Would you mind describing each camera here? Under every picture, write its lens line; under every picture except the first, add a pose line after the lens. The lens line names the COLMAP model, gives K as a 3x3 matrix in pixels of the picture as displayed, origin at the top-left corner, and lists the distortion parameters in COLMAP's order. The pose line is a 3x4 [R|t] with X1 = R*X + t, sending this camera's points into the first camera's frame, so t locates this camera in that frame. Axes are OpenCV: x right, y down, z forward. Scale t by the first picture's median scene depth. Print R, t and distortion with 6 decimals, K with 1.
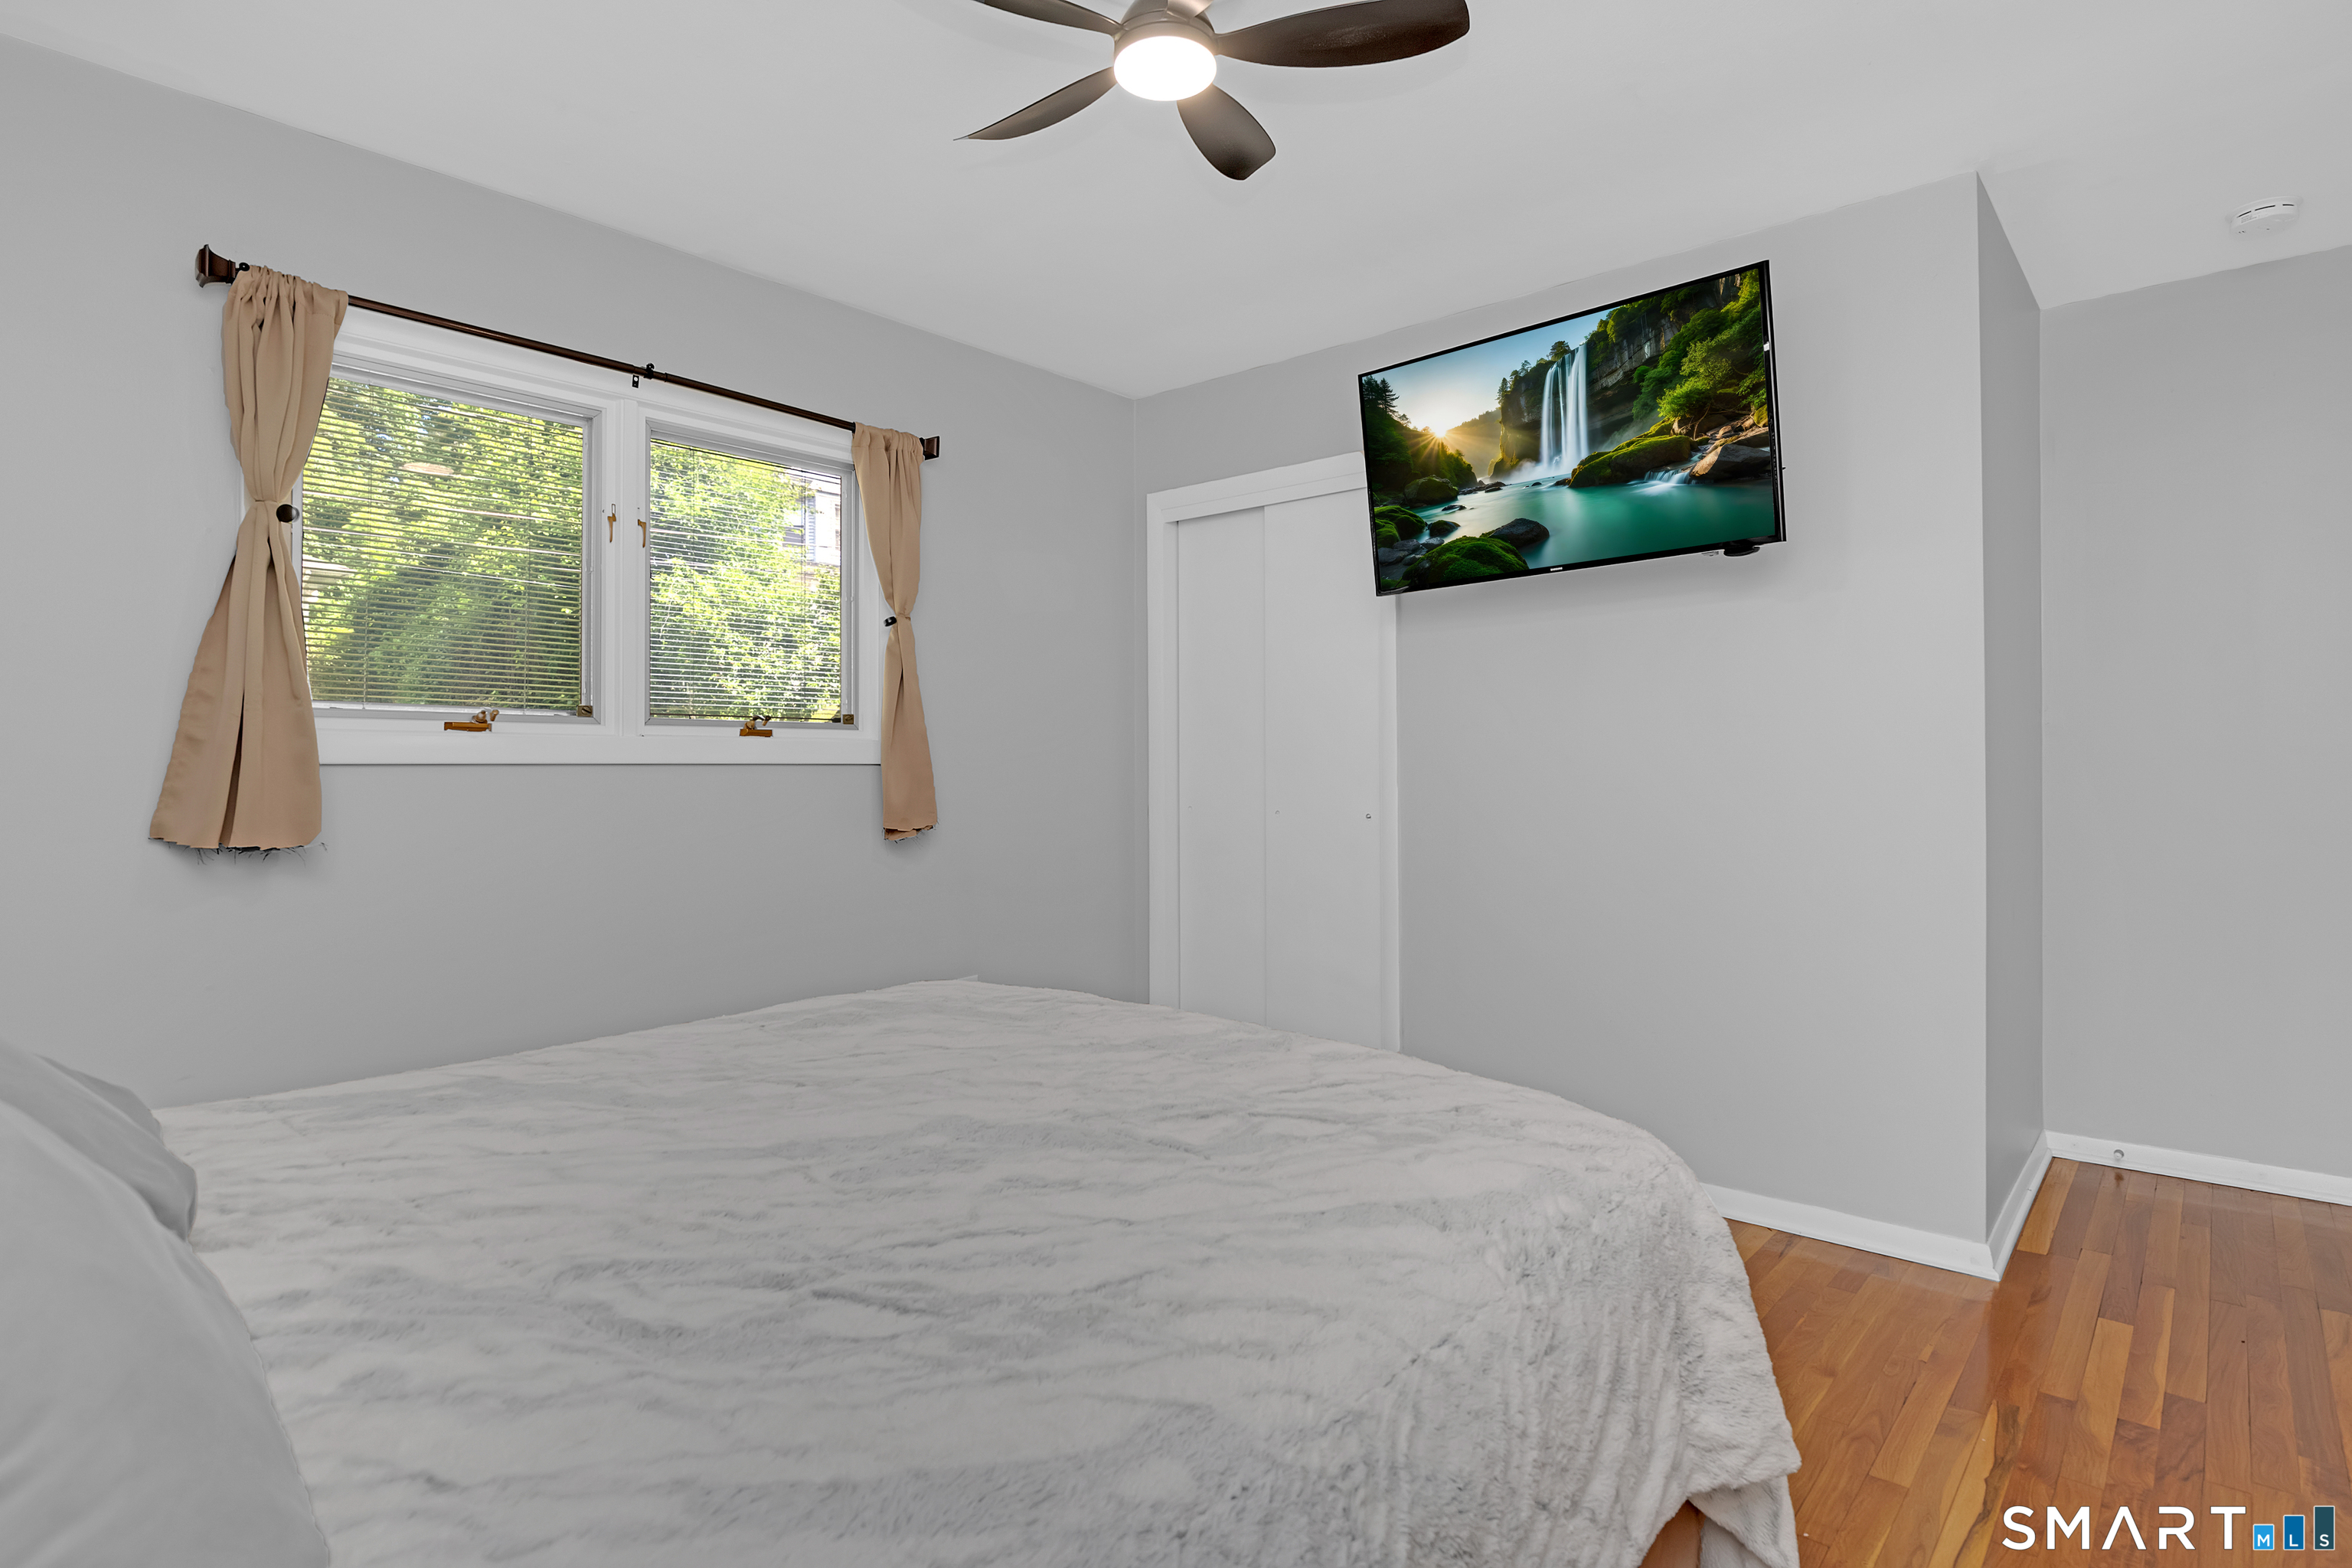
lens RADIAL K [[1177.3, 0, 1191.9], [0, 1177.3, 768.1], [0, 0, 1]] dist [-0.016074, -0.000547]
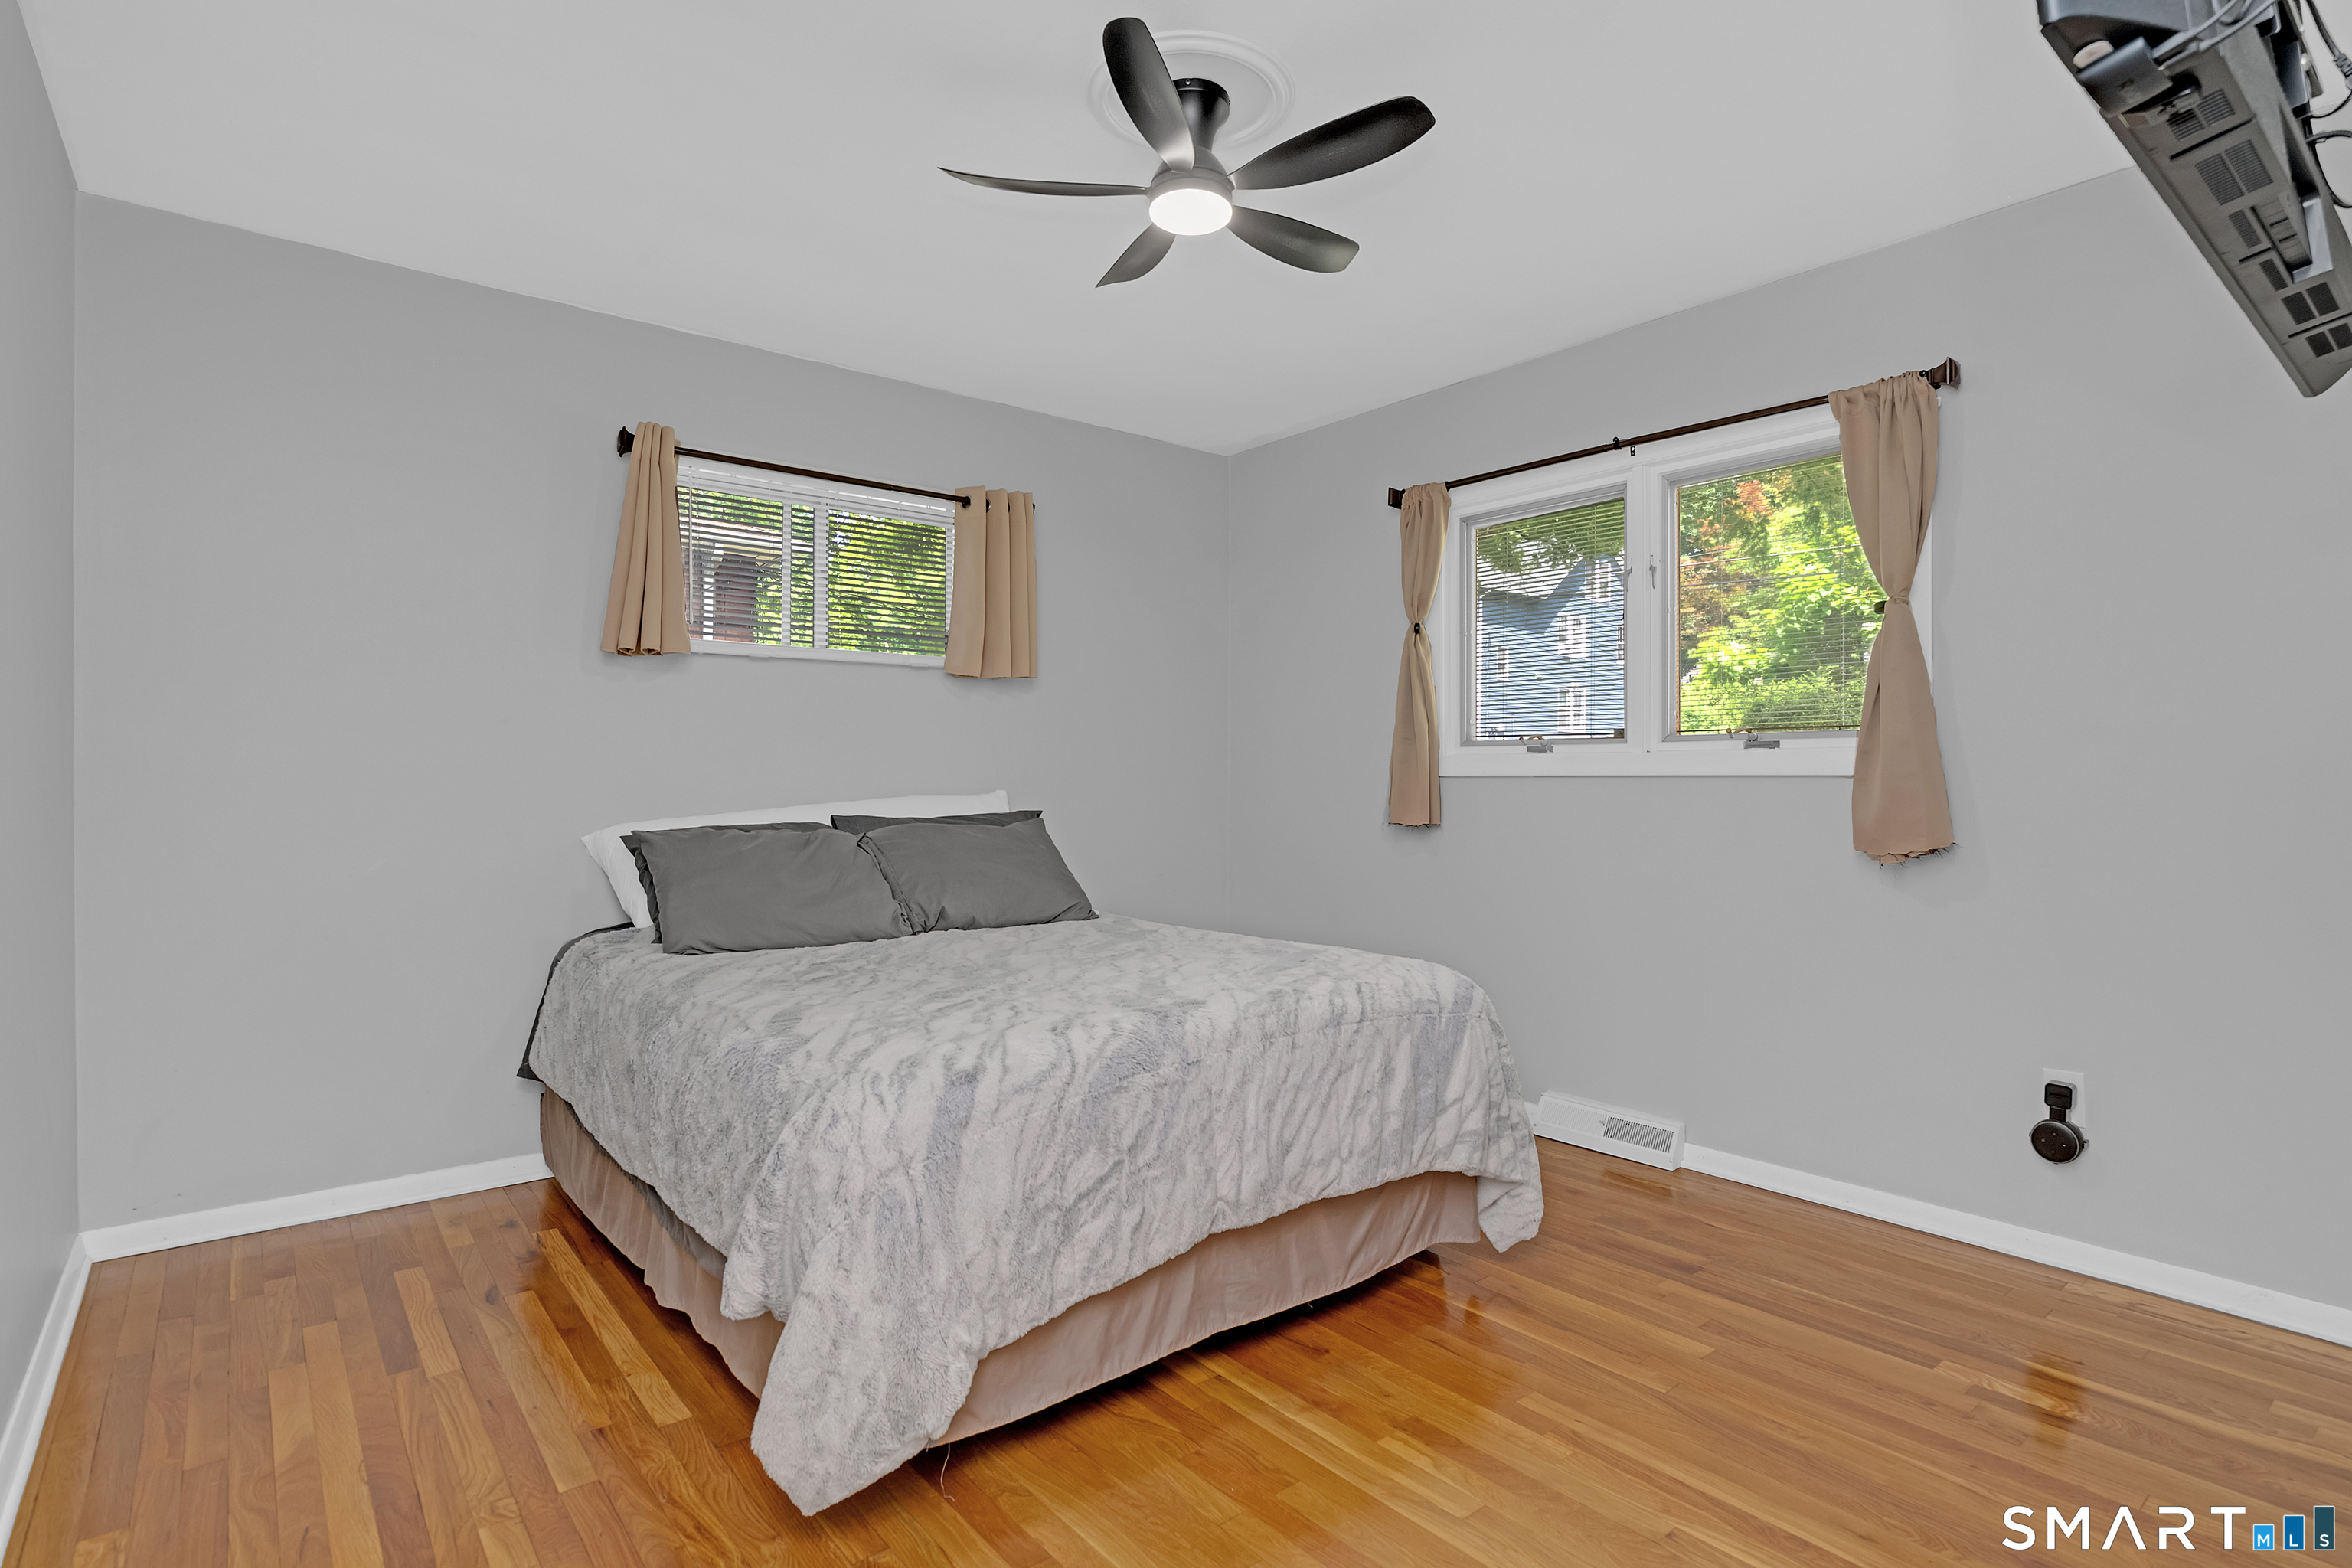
lens RADIAL K [[1177.3, 0, 1191.9], [0, 1177.3, 768.1], [0, 0, 1]] dist [-0.016074, -0.000547]
pose [[-0.157798, -0.007387, -0.987444, 0.581777], [0.000666, 0.999971, -0.007587, -0.002367], [0.987471, -0.001855, -0.157788, 0.574072]]
